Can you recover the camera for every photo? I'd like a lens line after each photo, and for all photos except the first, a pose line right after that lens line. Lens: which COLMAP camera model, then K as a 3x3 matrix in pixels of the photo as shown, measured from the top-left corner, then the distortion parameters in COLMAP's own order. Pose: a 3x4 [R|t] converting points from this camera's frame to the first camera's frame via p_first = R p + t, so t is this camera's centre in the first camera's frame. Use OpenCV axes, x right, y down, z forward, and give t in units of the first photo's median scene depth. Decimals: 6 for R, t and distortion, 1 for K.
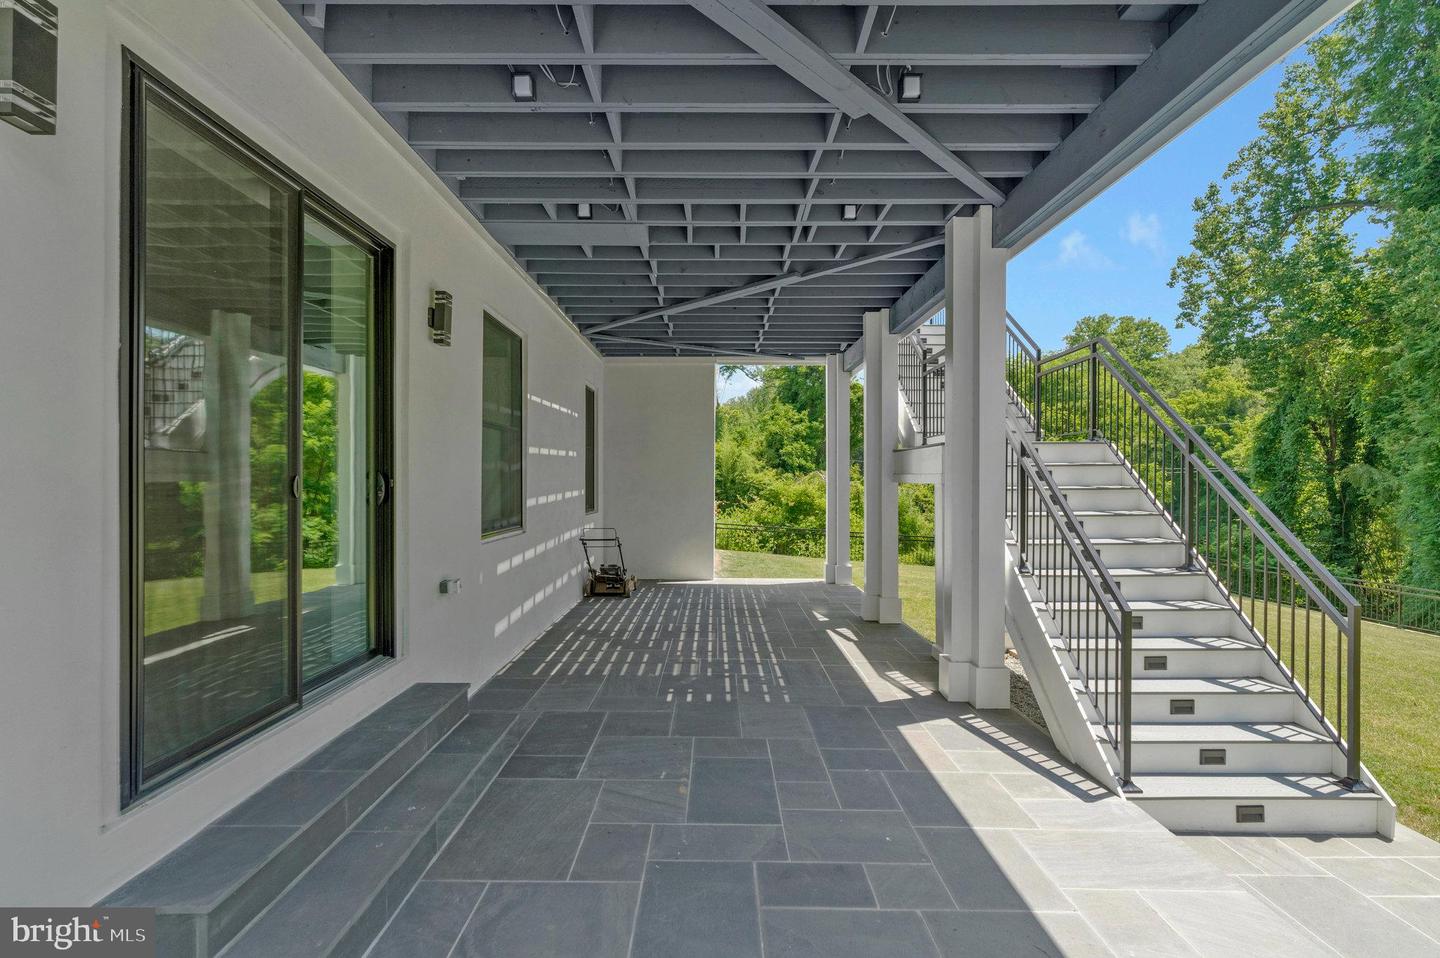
lens RADIAL K [[669.5, 0, 719.1], [0, 669.5, 488.0], [0, 0, 1]] dist [-0.004367, 0.002146]
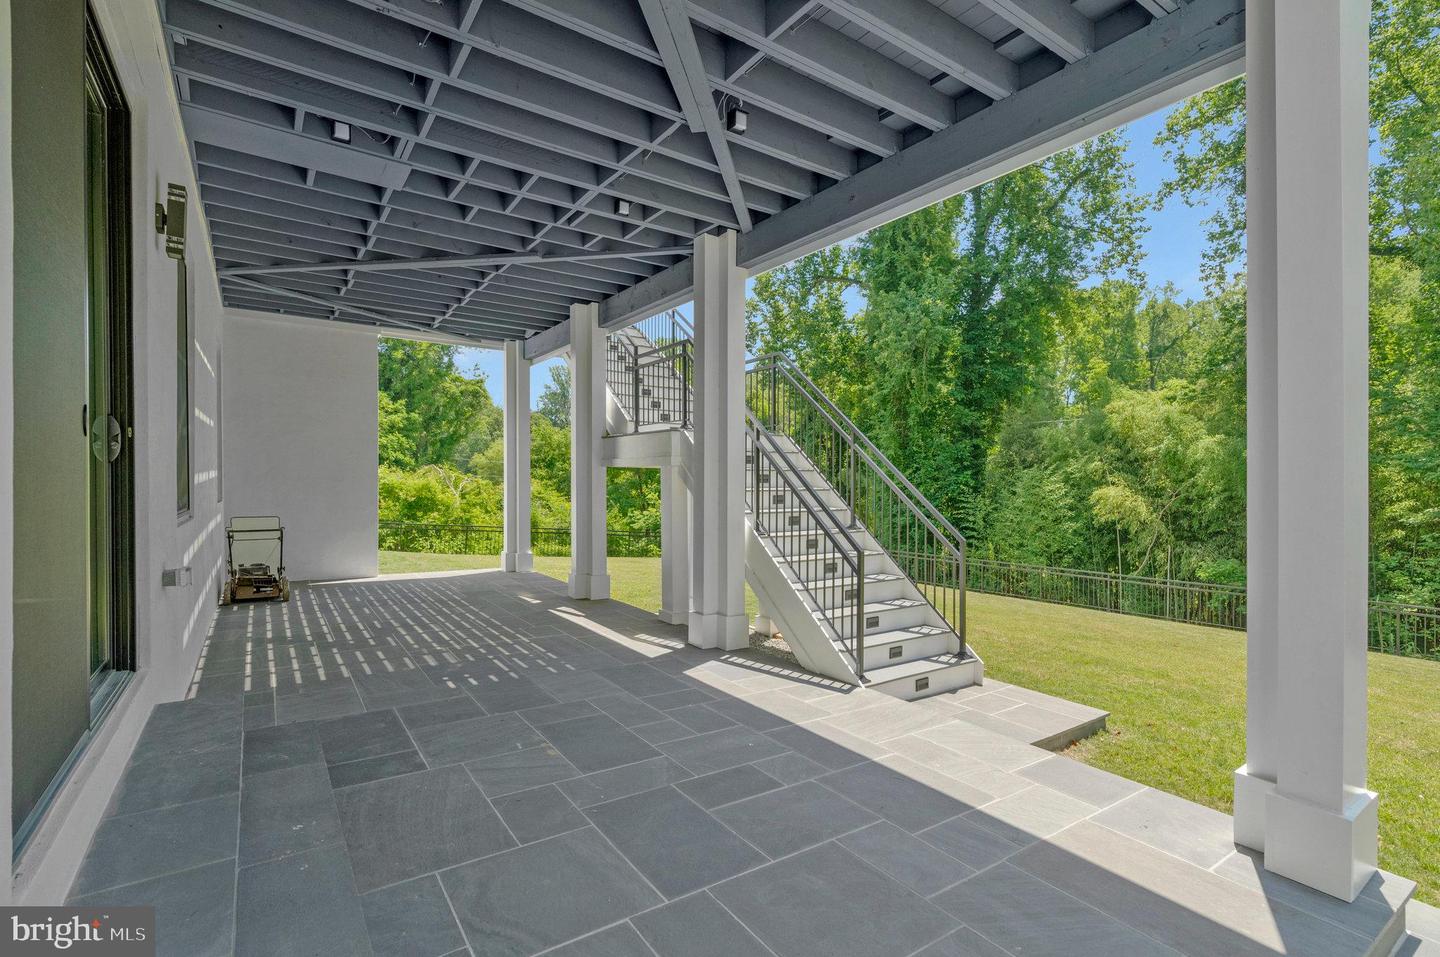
lens RADIAL K [[669.5, 0, 719.1], [0, 669.5, 487.5], [0, 0, 1]] dist [-0.004367, 0.002146]
pose [[0.824442, 0.002773, 0.565940, -0.289943], [-0.002209, 0.999996, -0.001682, 0.039842], [-0.565942, 0.000137, 0.824445, 0.024968]]
